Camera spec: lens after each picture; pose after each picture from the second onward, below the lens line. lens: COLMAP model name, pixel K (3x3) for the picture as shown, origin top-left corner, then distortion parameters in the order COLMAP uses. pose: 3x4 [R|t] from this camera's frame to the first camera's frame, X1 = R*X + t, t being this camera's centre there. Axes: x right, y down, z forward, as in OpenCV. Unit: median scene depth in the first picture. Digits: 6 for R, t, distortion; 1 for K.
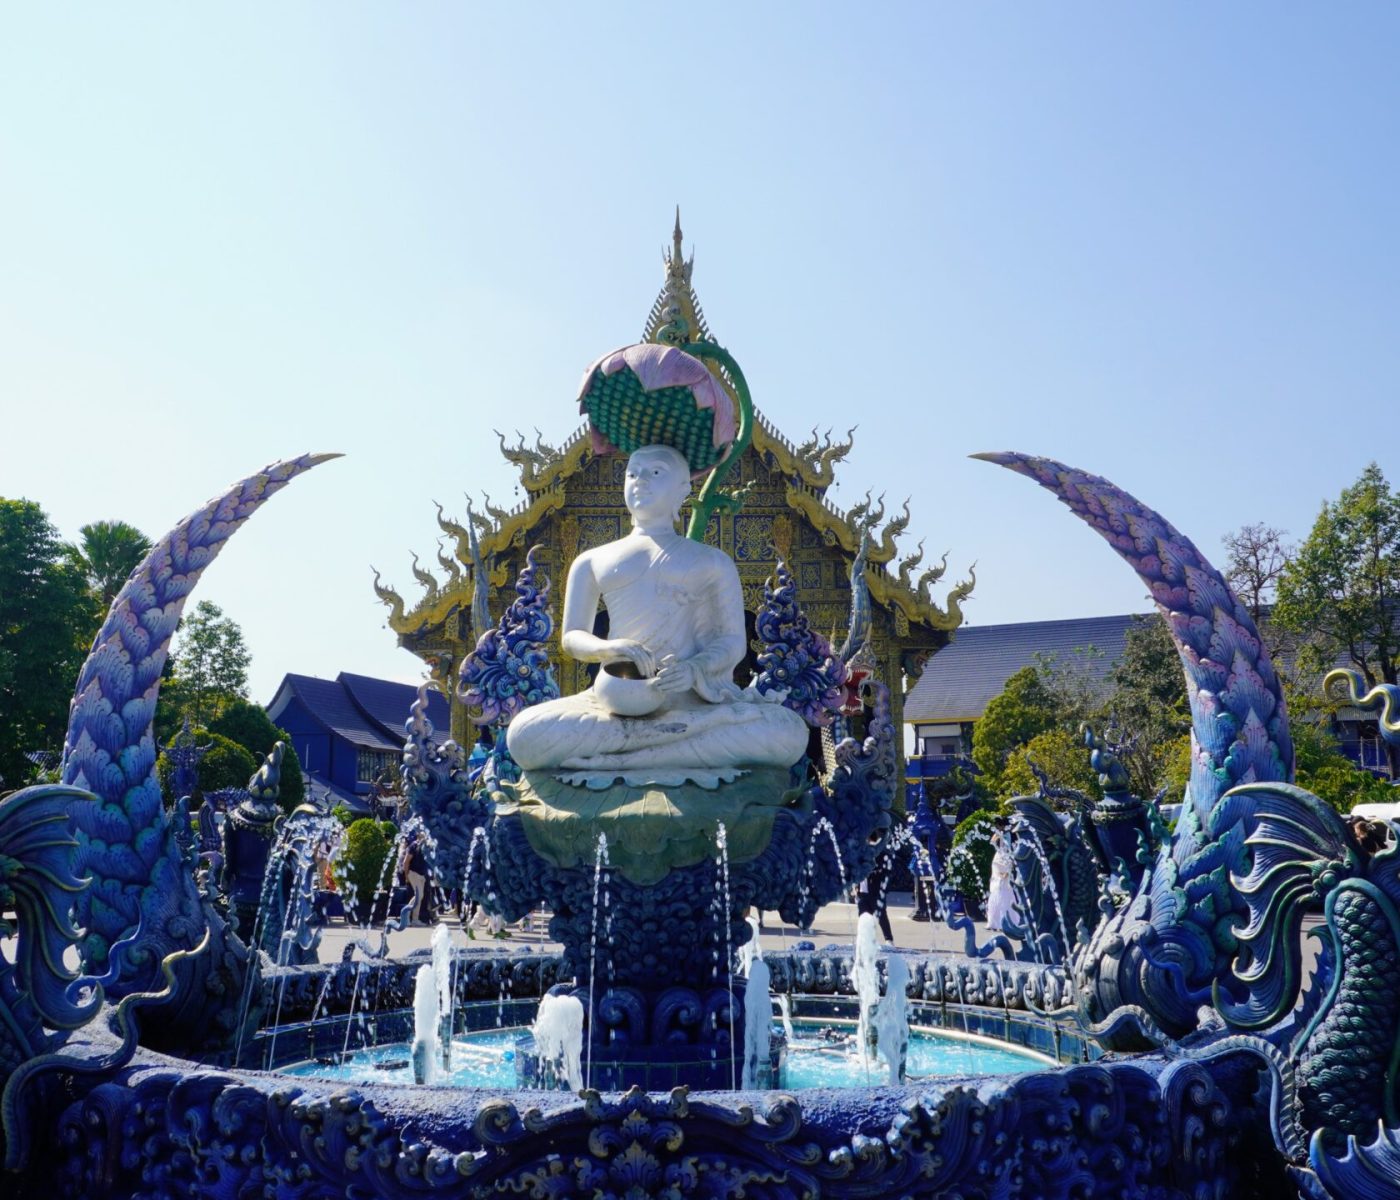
lens RADIAL K [[1441.9, 0, 704.4], [0, 1441.9, 598.2], [0, 0, 1]] dist [-0.054101, 0.000000]
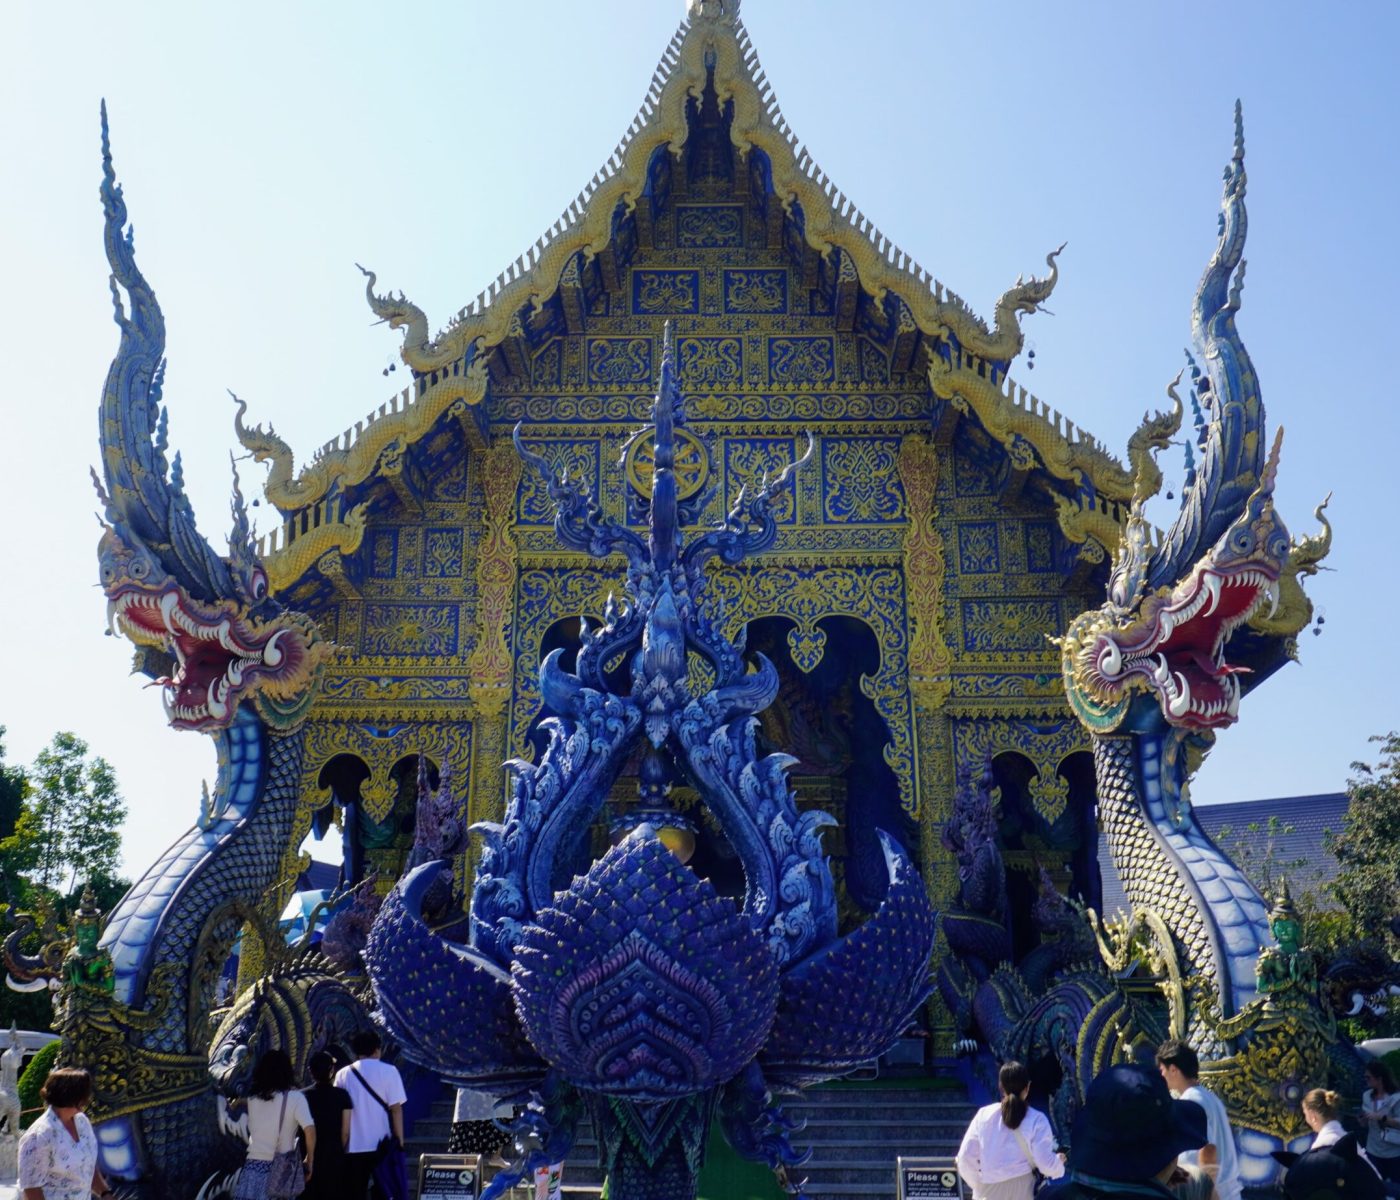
lens RADIAL K [[1441.9, 0, 691.1], [0, 1441.9, 602.0], [0, 0, 1]] dist [-0.054101, 0.000000]
pose [[0.998982, -0.005122, -0.044808, -0.003436], [-0.001838, 0.988081, -0.153921, 0.082399], [0.045062, 0.153847, 0.987067, 0.518191]]
